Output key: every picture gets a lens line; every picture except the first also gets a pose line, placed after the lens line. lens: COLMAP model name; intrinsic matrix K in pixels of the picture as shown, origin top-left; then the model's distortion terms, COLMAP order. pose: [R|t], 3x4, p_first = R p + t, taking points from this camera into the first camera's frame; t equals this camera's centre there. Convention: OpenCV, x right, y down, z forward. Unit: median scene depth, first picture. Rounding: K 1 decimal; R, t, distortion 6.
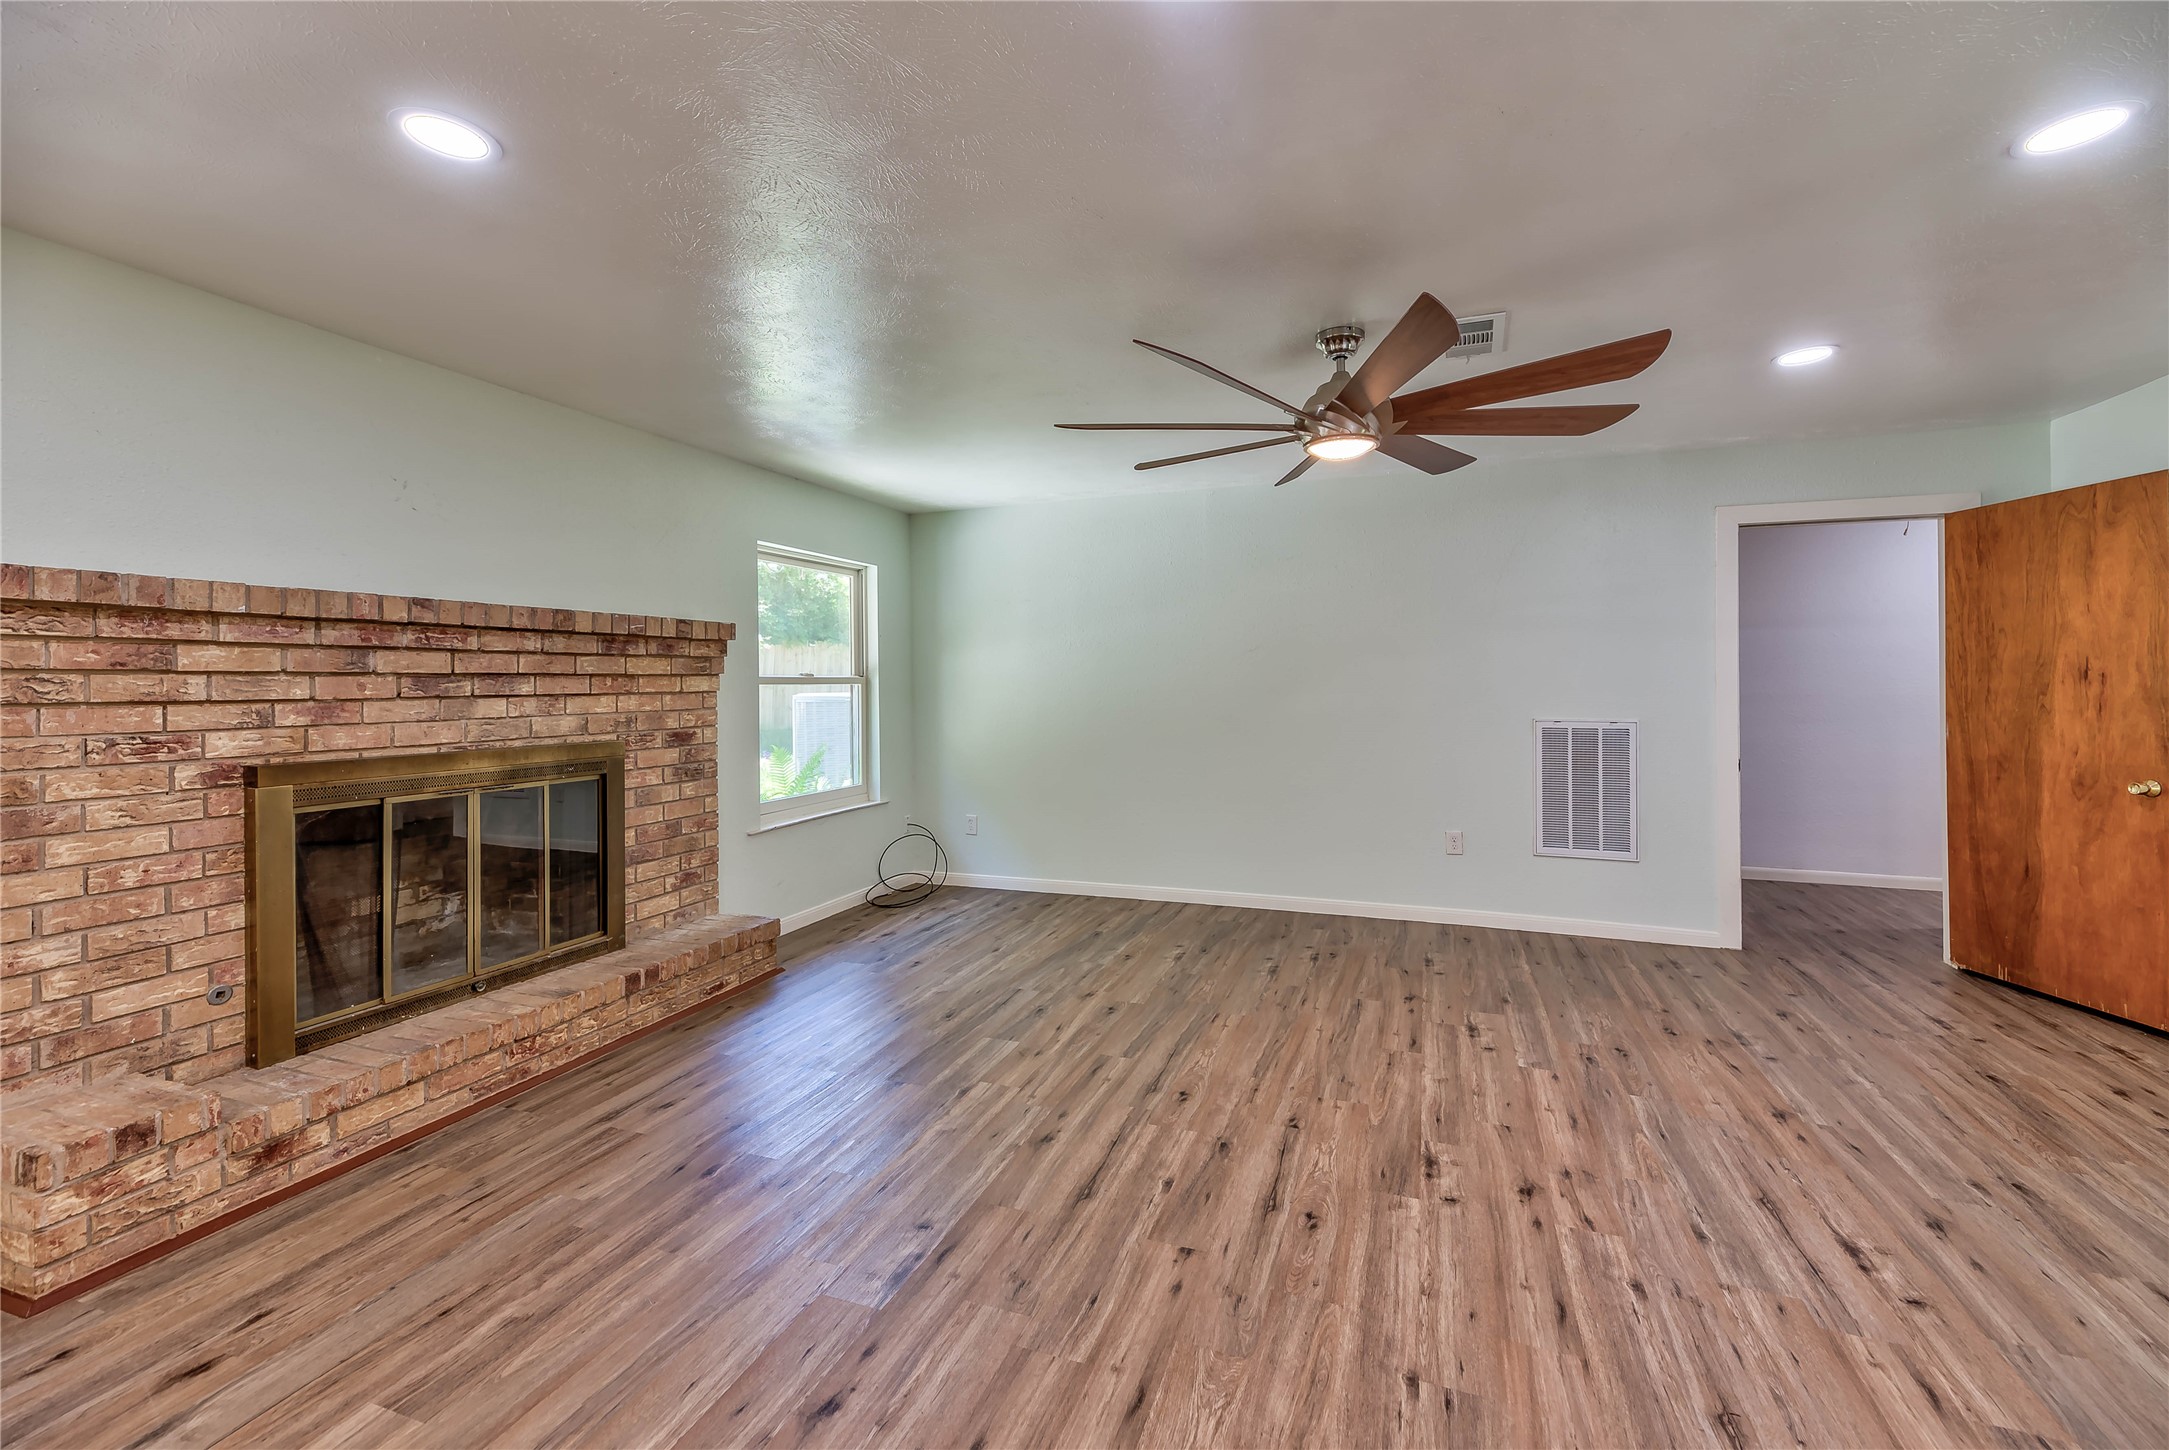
lens RADIAL K [[886.9, 0, 1111.8], [0, 886.9, 695.9], [0, 0, 1]] dist [0.014272, -0.003337]
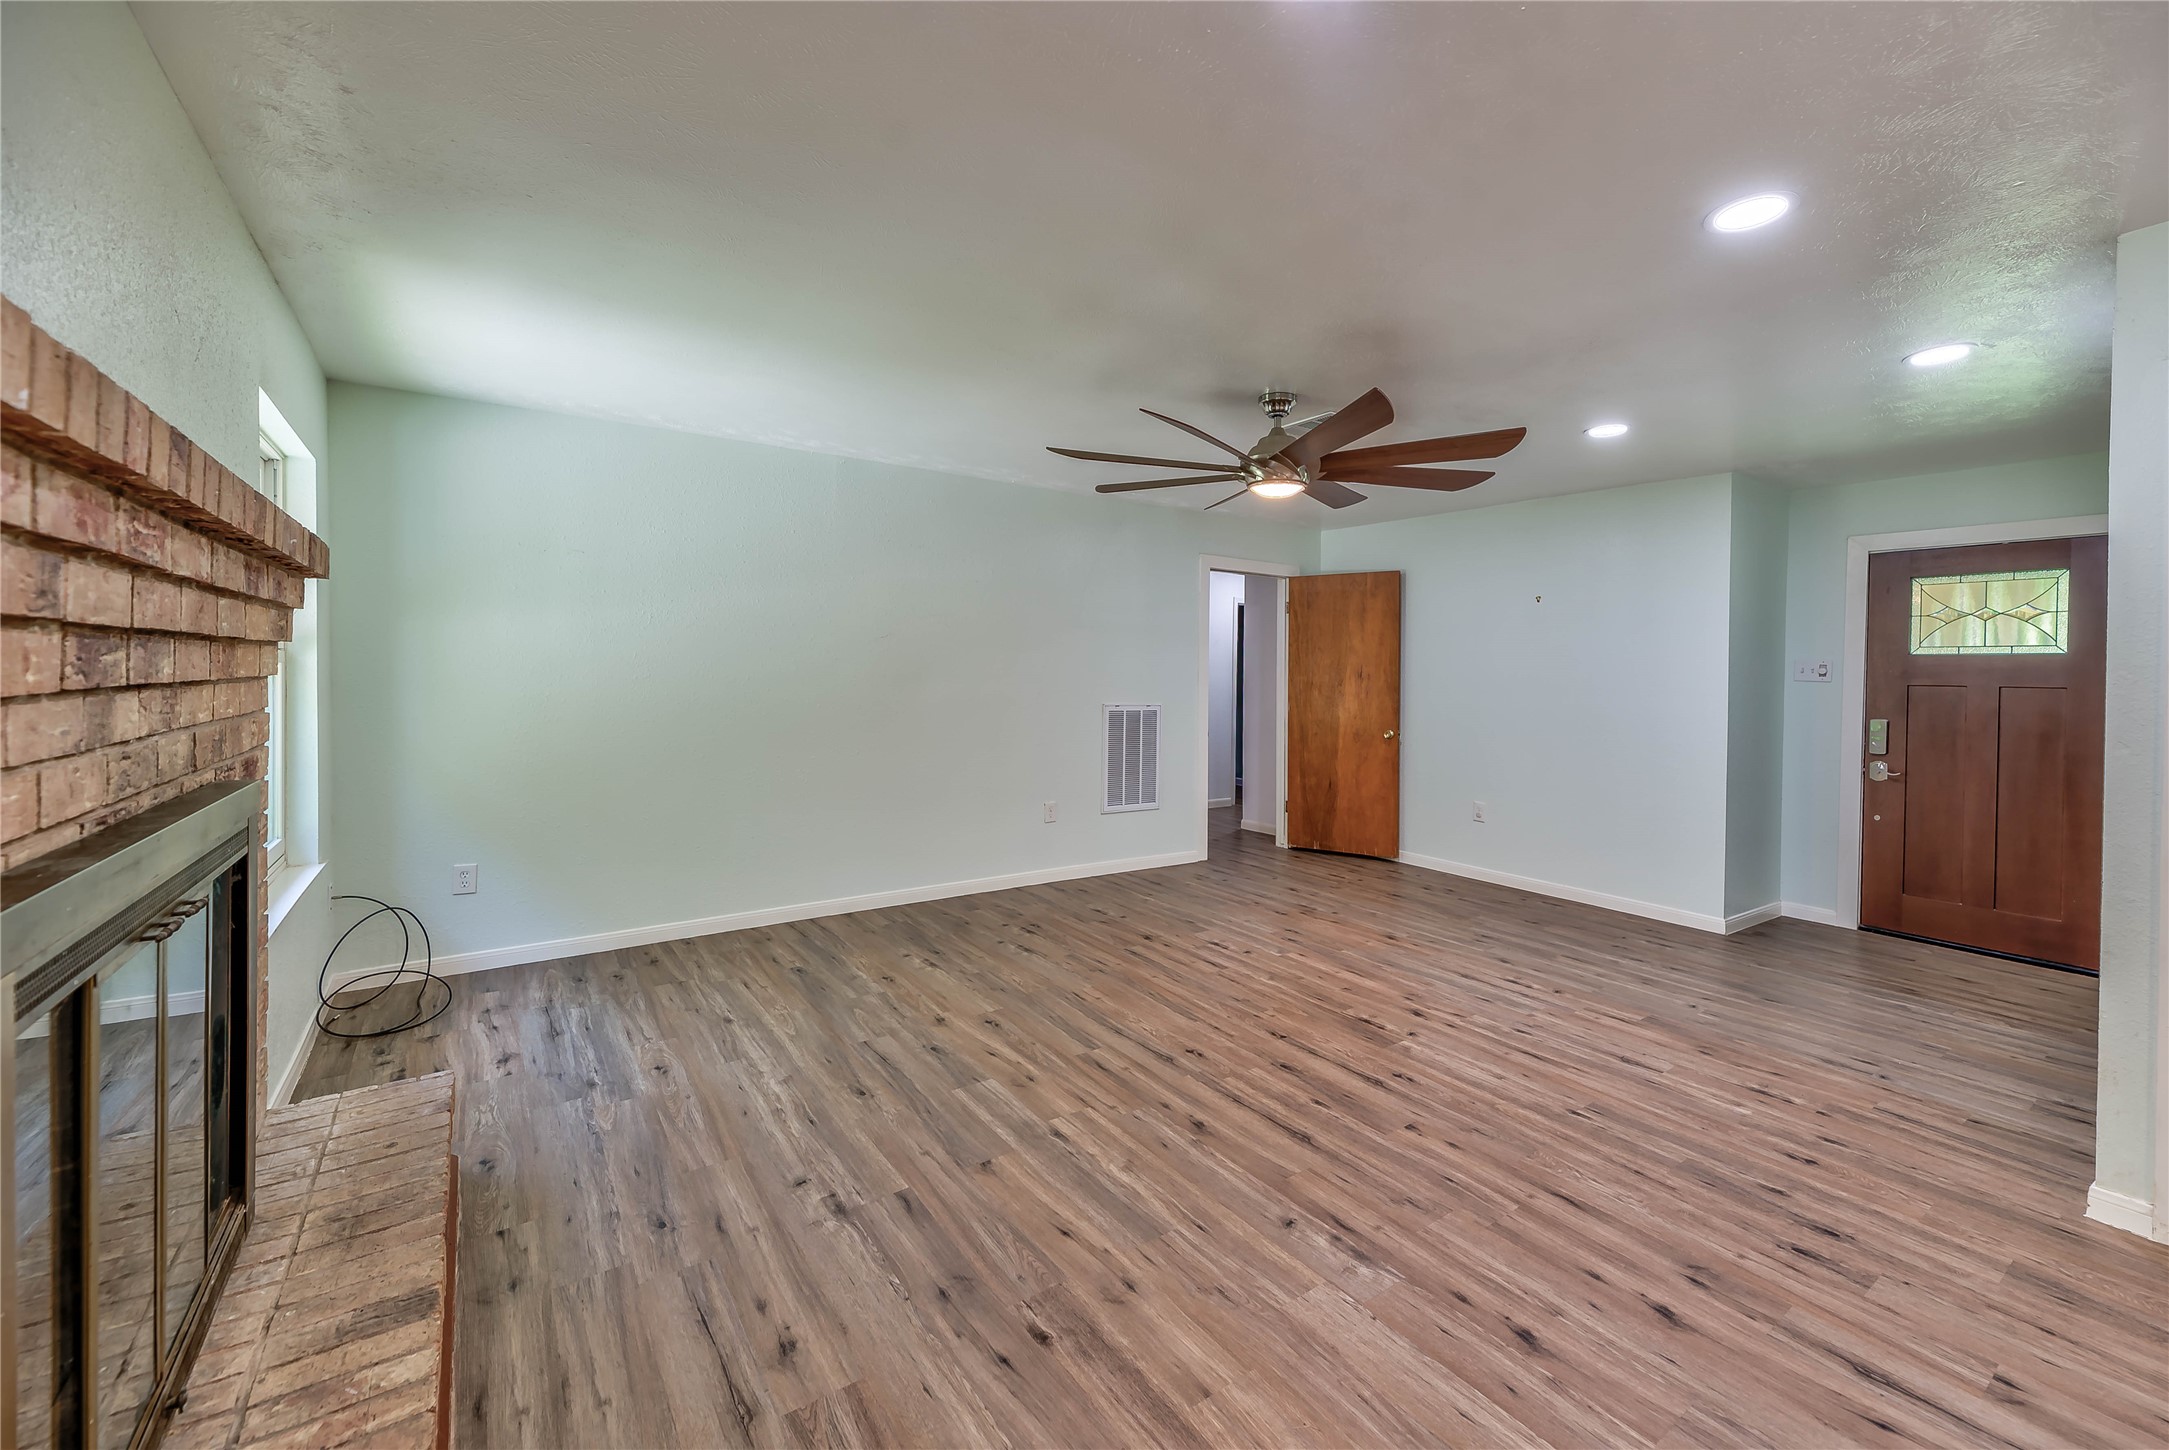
lens RADIAL K [[886.9, 0, 1117.7], [0, 886.9, 671.8], [0, 0, 1]] dist [0.014272, -0.003337]
pose [[0.570250, 0.014056, 0.821351, -0.850351], [-0.004022, 0.999889, -0.014318, -0.001931], [-0.821462, 0.004861, 0.570243, 0.437746]]
